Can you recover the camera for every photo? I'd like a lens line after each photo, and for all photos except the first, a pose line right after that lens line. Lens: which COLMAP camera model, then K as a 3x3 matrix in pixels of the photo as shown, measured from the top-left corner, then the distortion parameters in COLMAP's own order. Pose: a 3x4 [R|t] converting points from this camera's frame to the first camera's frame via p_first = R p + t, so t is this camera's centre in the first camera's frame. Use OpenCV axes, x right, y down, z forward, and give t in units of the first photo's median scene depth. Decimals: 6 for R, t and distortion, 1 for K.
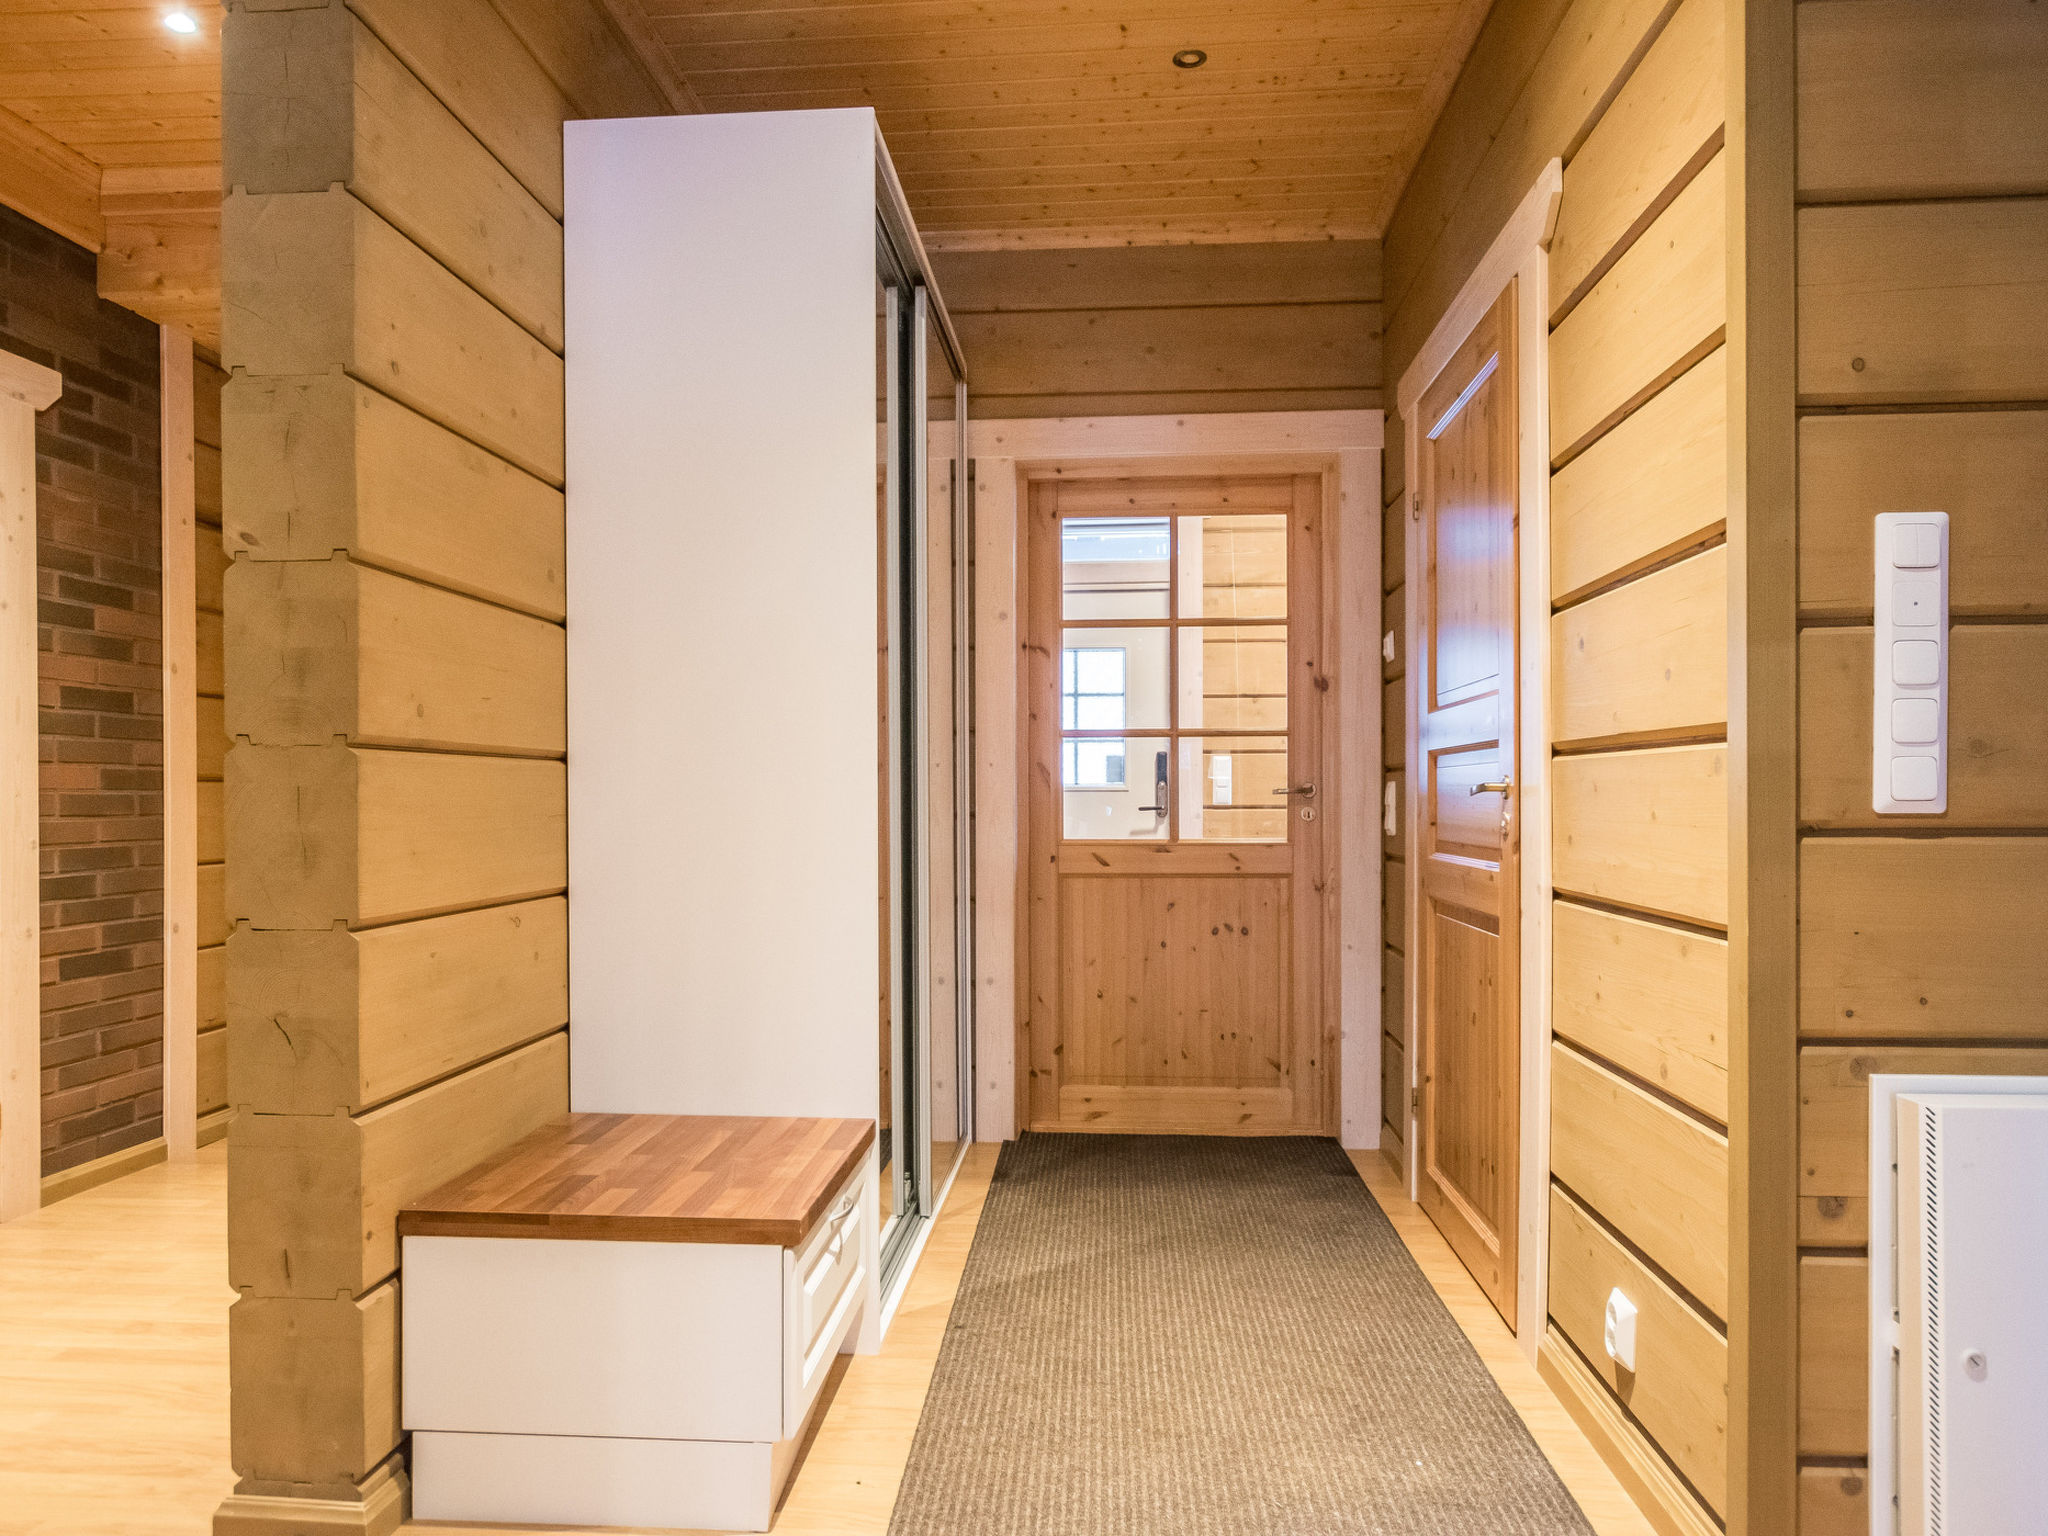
lens RADIAL K [[1329.0, 0, 1008.4], [0, 1329.0, 815.1], [0, 0, 1]] dist [0.000092, -0.000955]
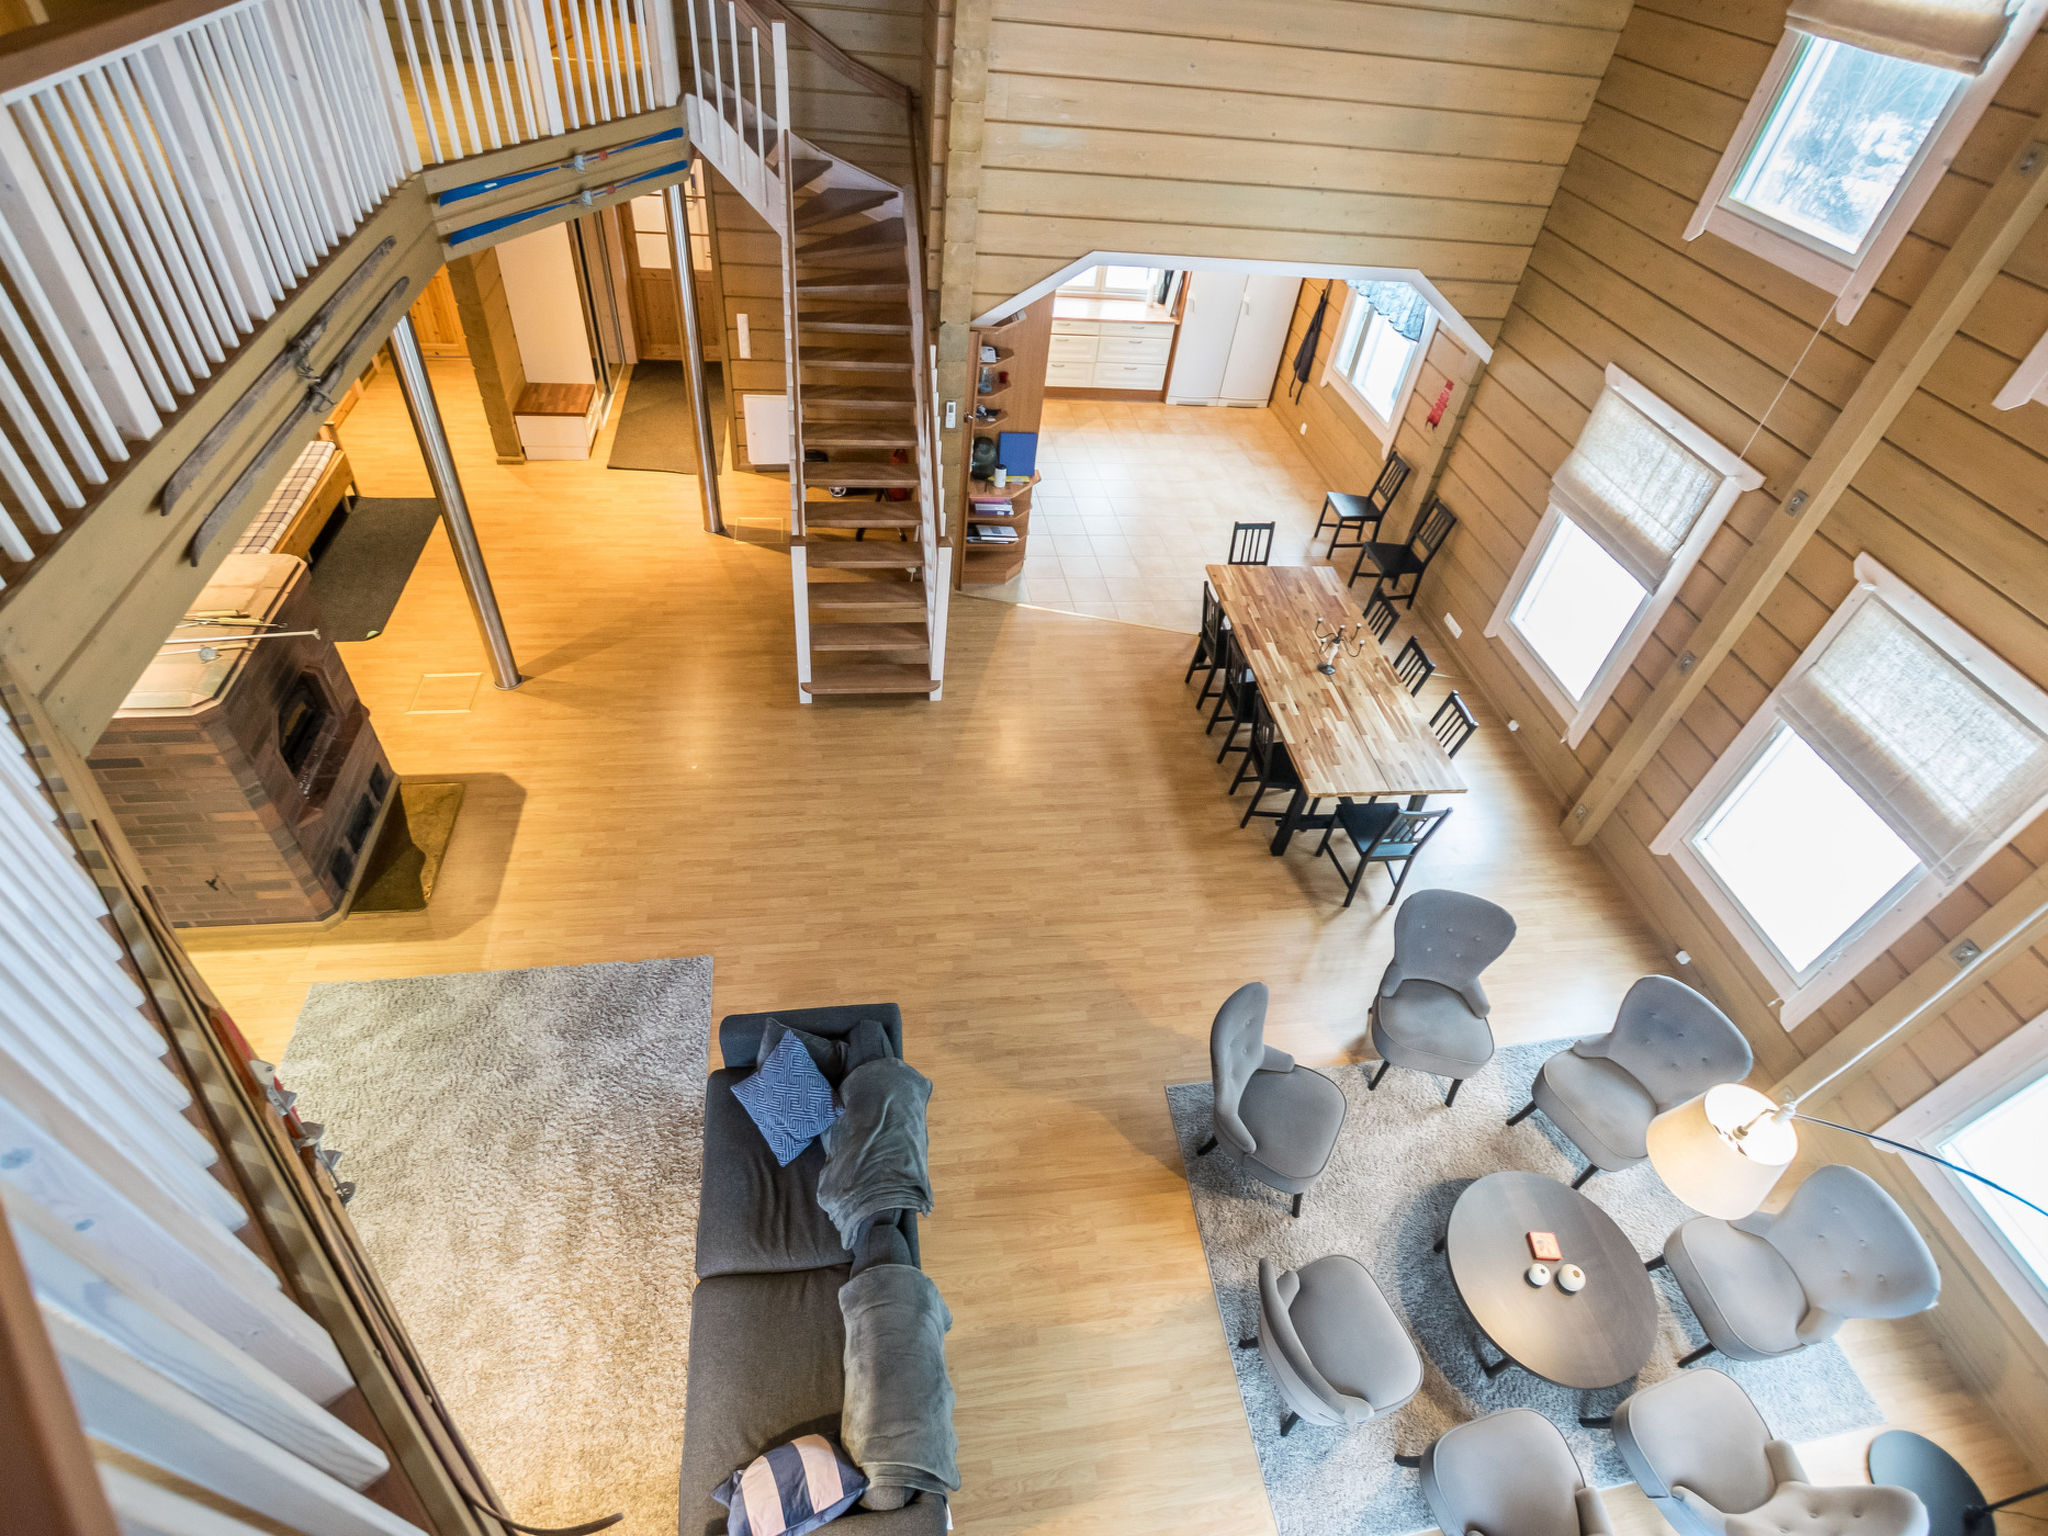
lens RADIAL K [[1018.2, 0, 1010.6], [0, 1018.2, 756.5], [0, 0, 1]] dist [-0.010157, 0.002014]
pose [[0.969315, -0.090313, 0.228631, 0.397781], [-0.089834, 0.735595, 0.671439, -1.384905], [-0.228819, -0.671374, 0.704910, -2.855602]]
